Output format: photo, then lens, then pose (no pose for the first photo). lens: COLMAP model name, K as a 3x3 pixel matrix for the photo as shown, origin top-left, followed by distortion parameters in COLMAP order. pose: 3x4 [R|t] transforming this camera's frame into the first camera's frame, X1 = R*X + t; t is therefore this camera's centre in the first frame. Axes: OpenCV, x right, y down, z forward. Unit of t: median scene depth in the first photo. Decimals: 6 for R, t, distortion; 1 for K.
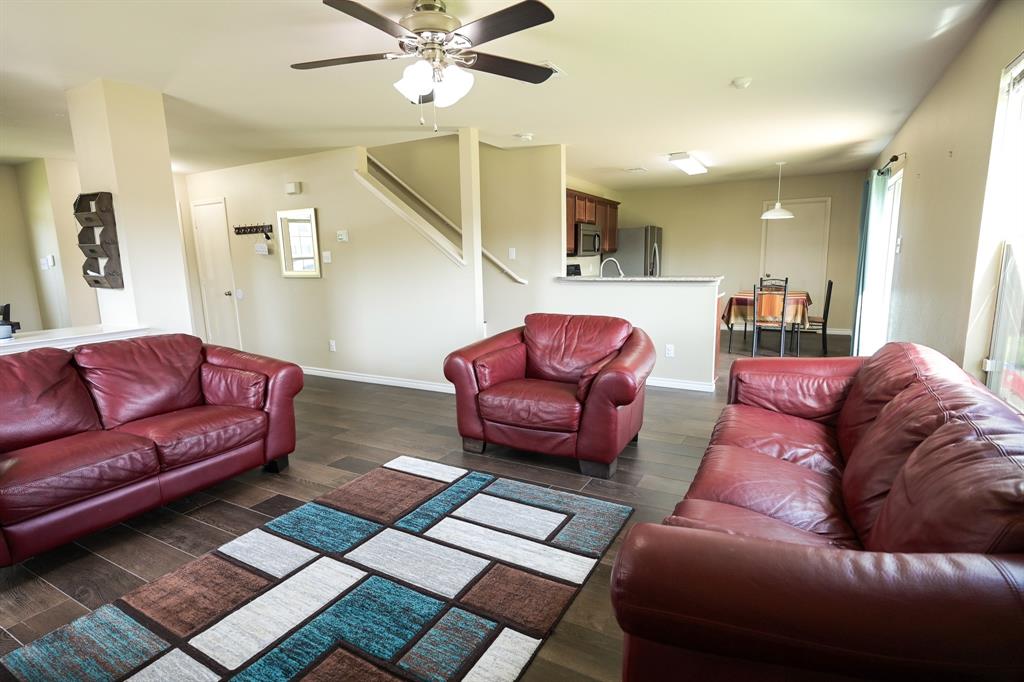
lens RADIAL K [[511.3, 0, 512.0], [0, 511.3, 341.0], [0, 0, 1]] dist [0.000863, 0.000288]
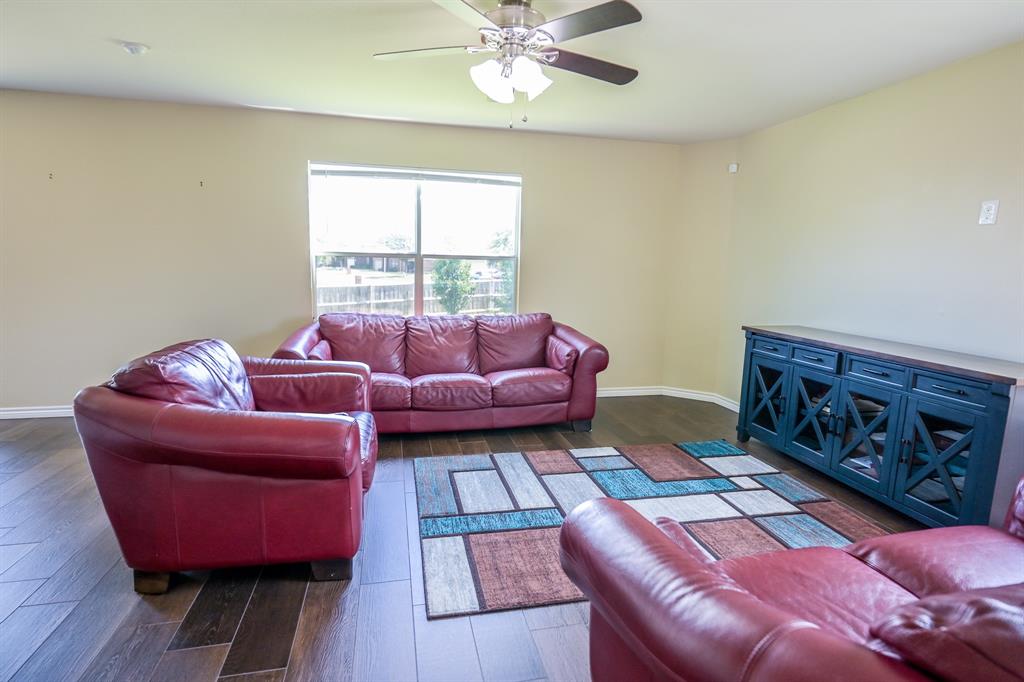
lens RADIAL K [[520.2, 0, 512.6], [0, 520.2, 352.5], [0, 0, 1]] dist [-0.000671, 0.000040]
pose [[-0.667707, -0.117595, 0.735078, -0.865335], [0.113848, 0.959697, 0.256943, -0.234053], [-0.735667, 0.255249, -0.627408, 1.618867]]
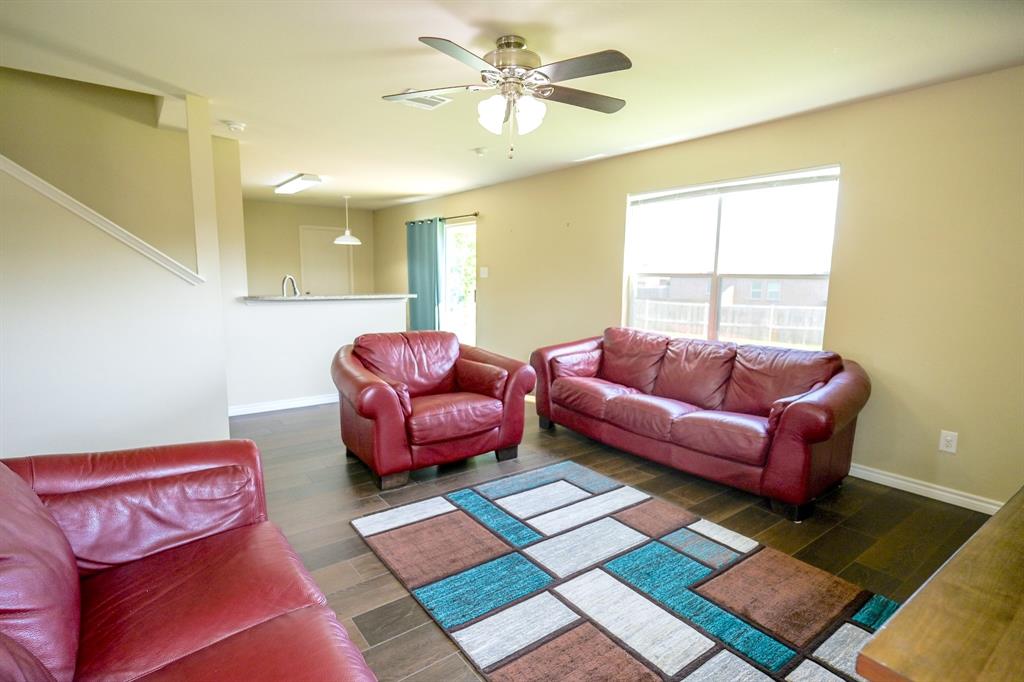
lens RADIAL K [[511.5, 0, 509.7], [0, 511.5, 356.8], [0, 0, 1]] dist [0.000718, 0.000254]
pose [[0.403563, -0.117026, 0.907437, -1.073432], [0.124991, 0.989540, 0.072028, -0.071020], [-0.906374, 0.084354, 0.413969, 0.576826]]
